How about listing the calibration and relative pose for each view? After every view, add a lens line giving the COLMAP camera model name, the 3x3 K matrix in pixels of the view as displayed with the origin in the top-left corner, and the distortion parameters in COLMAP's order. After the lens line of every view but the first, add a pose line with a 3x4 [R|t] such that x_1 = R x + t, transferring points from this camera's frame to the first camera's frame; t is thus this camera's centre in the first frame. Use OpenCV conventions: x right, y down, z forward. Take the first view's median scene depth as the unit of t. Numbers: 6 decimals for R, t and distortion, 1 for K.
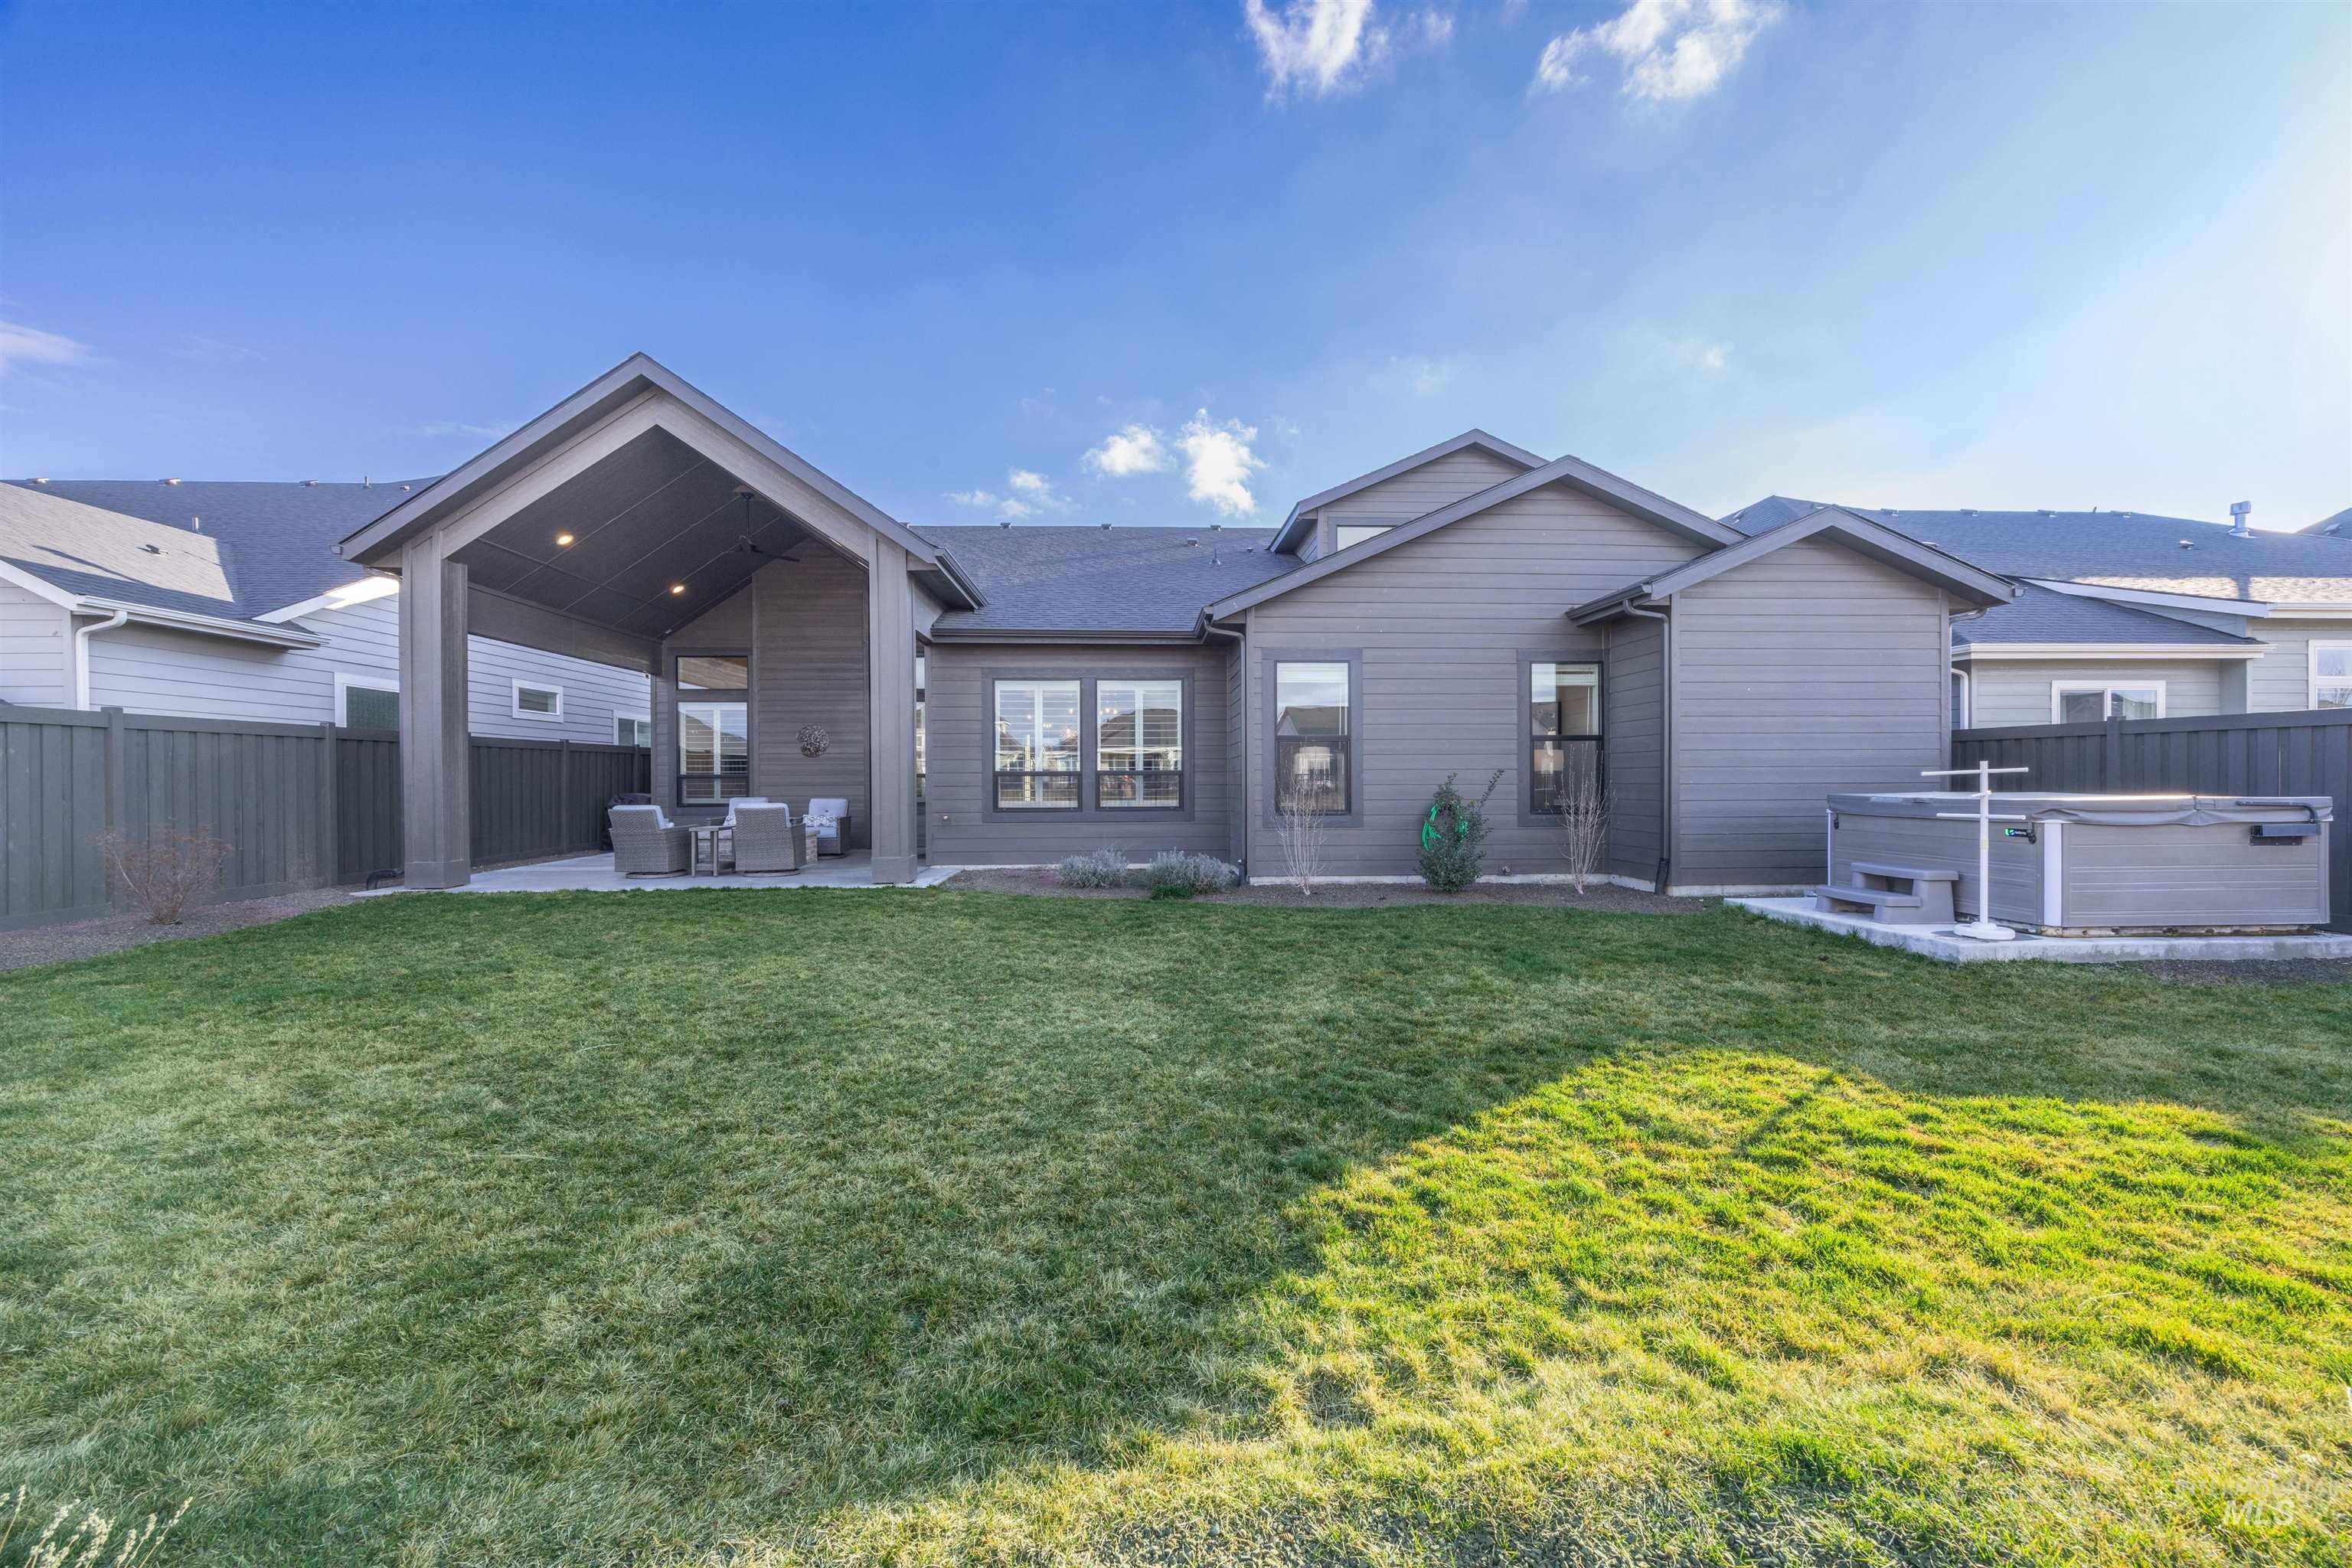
lens RADIAL K [[878.3, 0, 1186.0], [0, 878.3, 772.1], [0, 0, 1]] dist [0.000045, 0.000037]
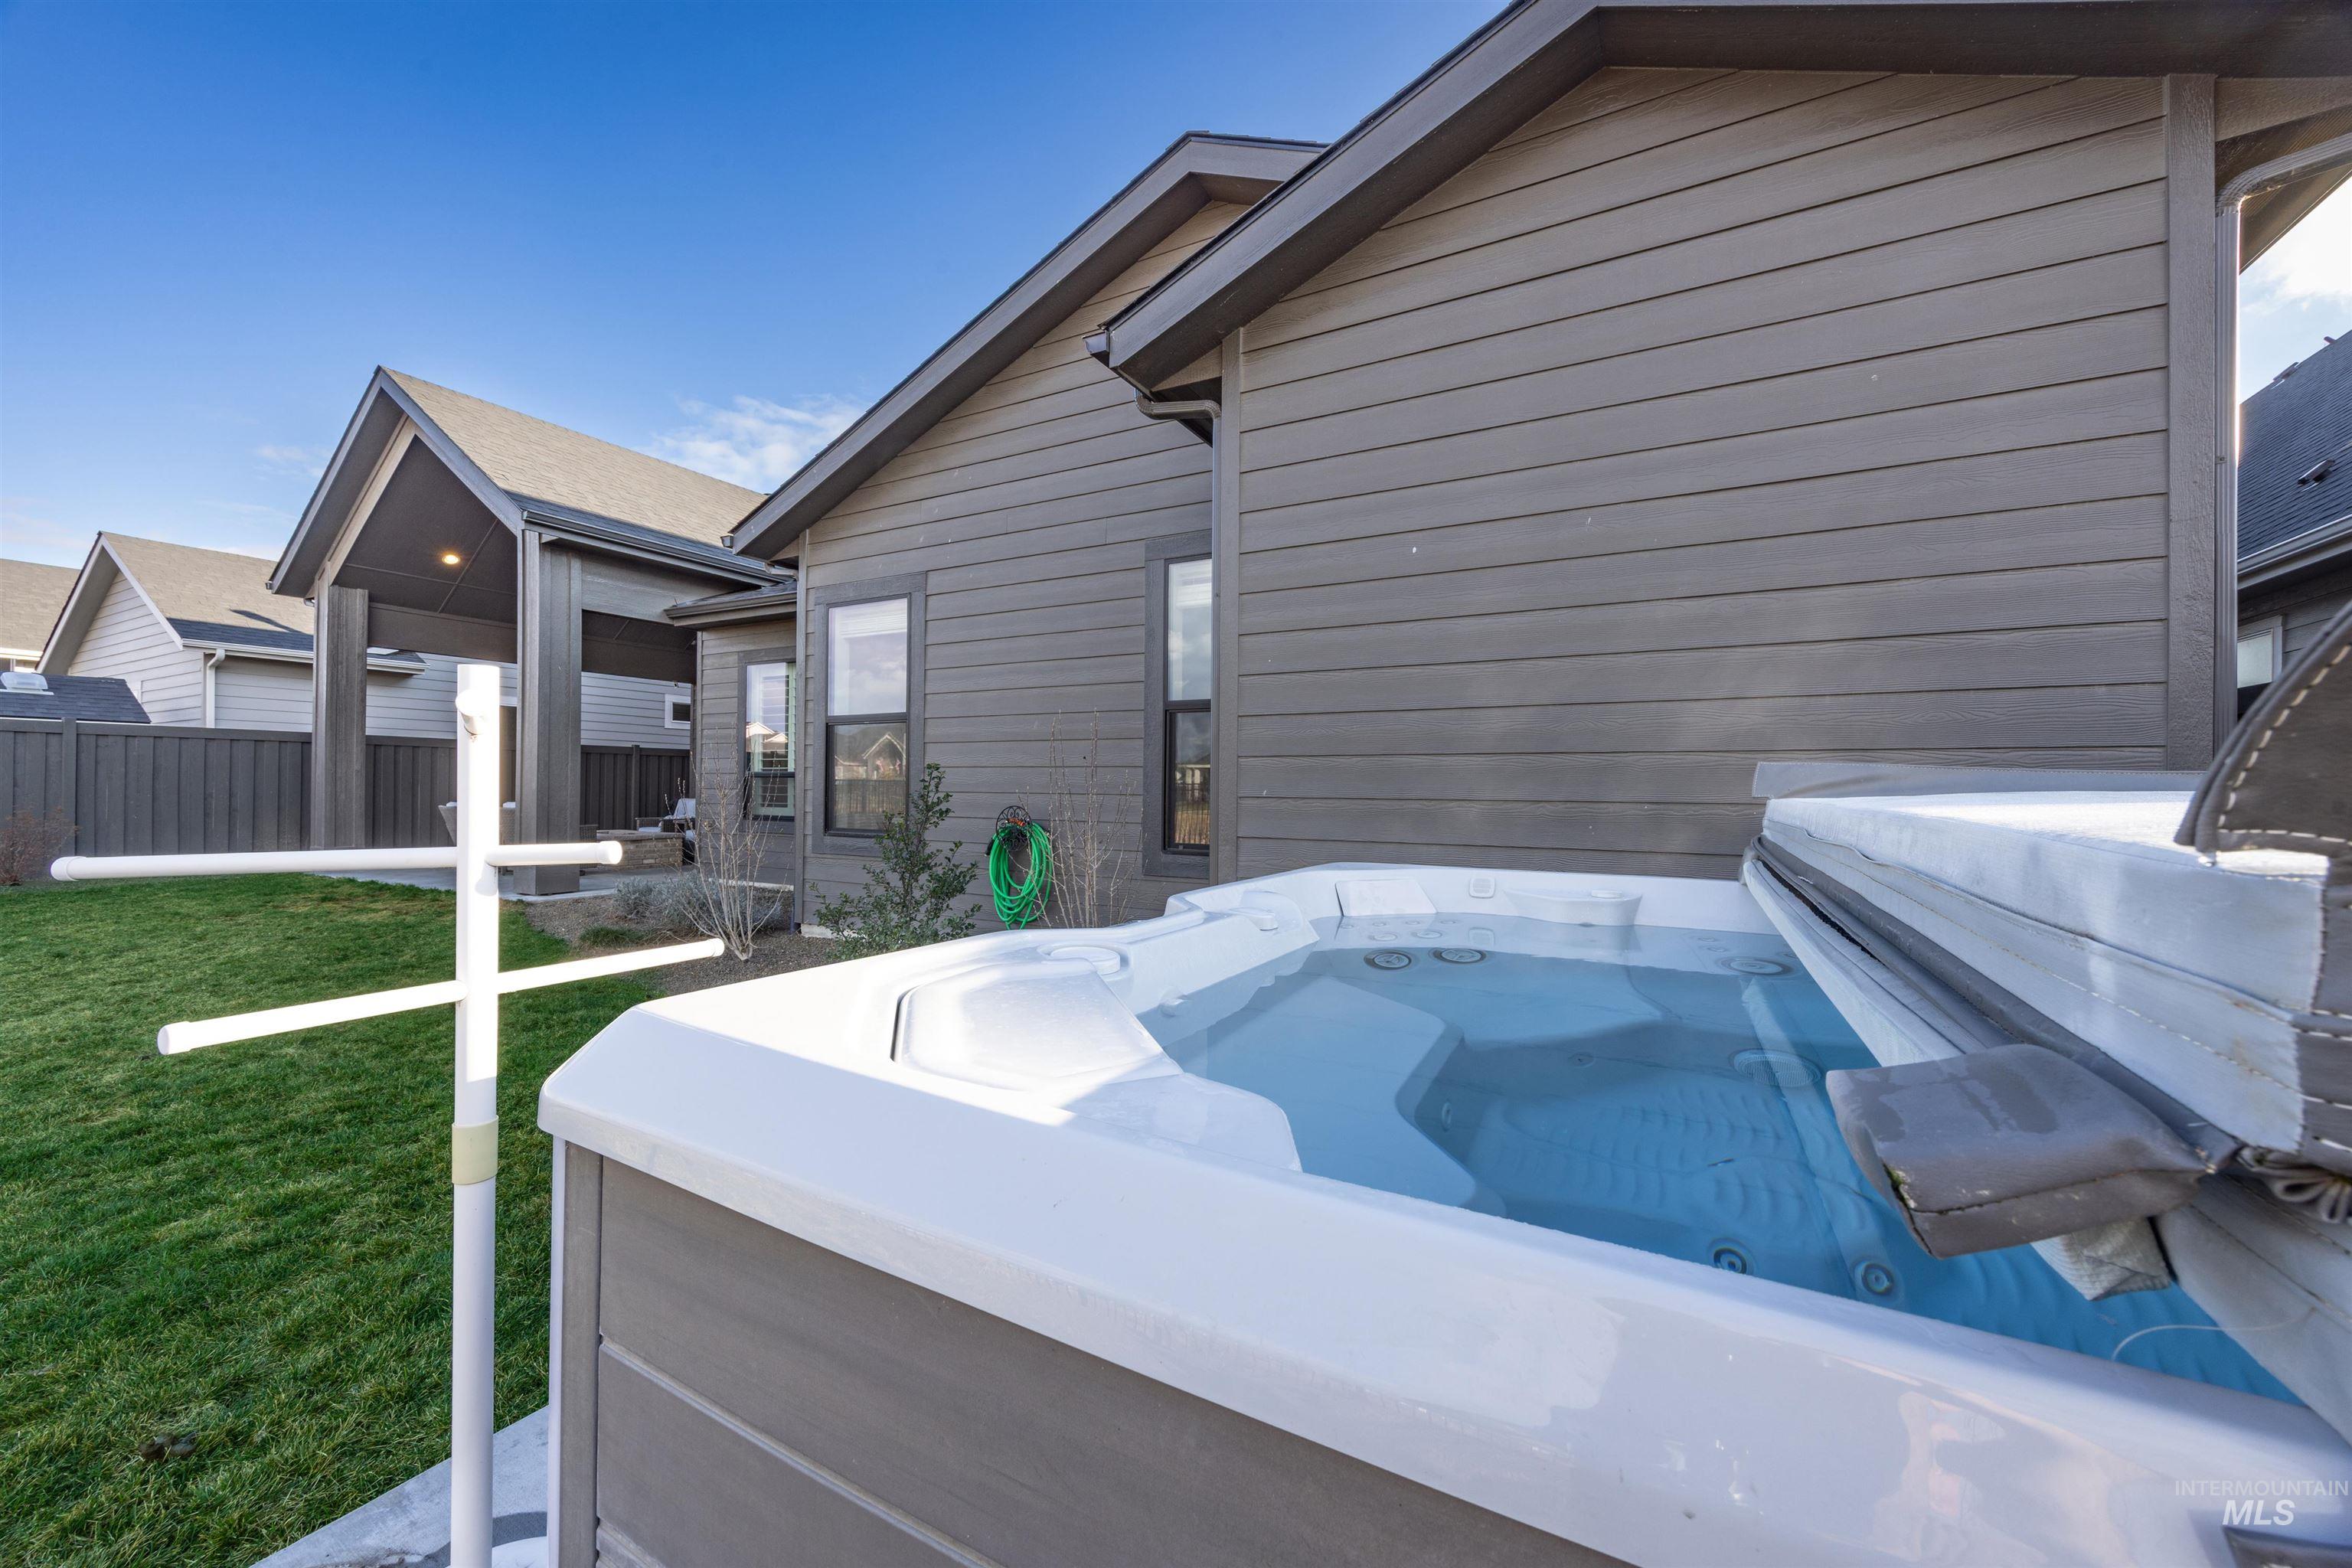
lens RADIAL K [[878.3, 0, 1175.9], [0, 878.3, 789.2], [0, 0, 1]] dist [0.000045, 0.000037]
pose [[0.855270, 0.012148, -0.518041, 0.689640], [-0.008354, 0.999918, 0.009655, 0.005102], [0.518116, -0.003930, 0.855301, 0.572808]]
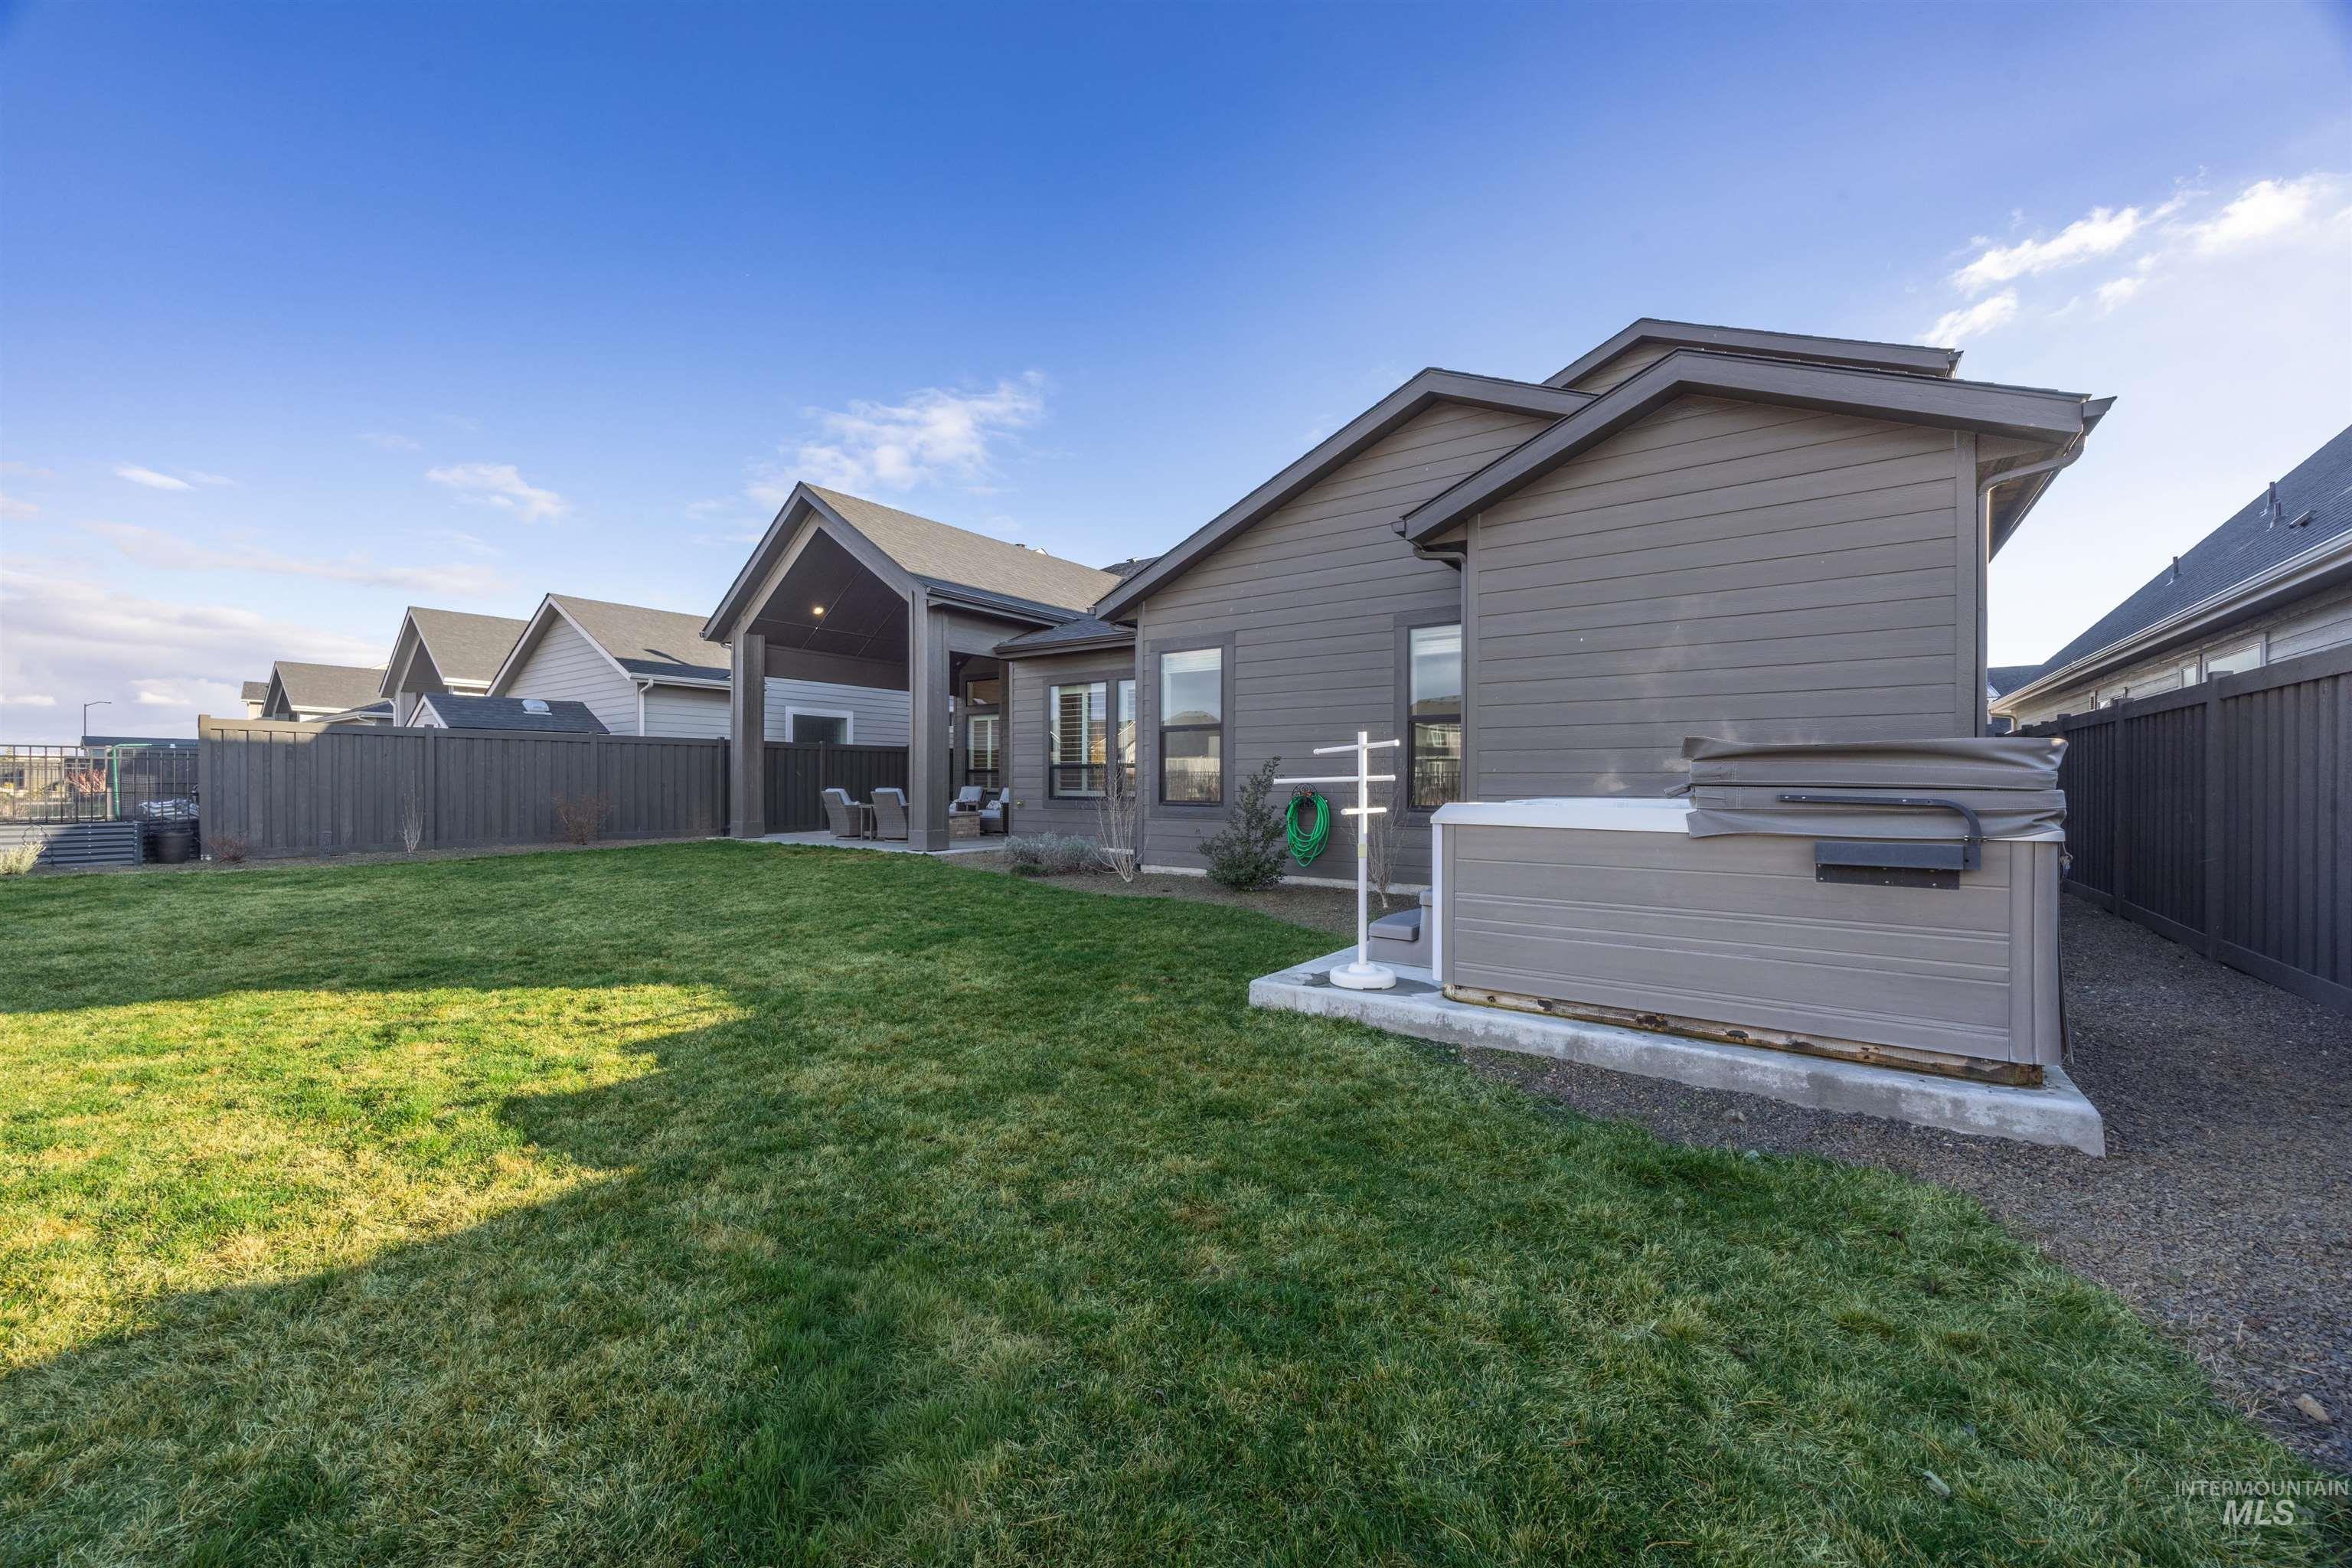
lens RADIAL K [[878.3, 0, 1179.7], [0, 878.3, 783.2], [0, 0, 1]] dist [0.000045, 0.000037]
pose [[0.784698, 0.007456, -0.619834, 0.758347], [-0.000573, 0.999936, 0.011303, 0.012485], [0.619878, -0.008515, 0.784652, 0.224887]]
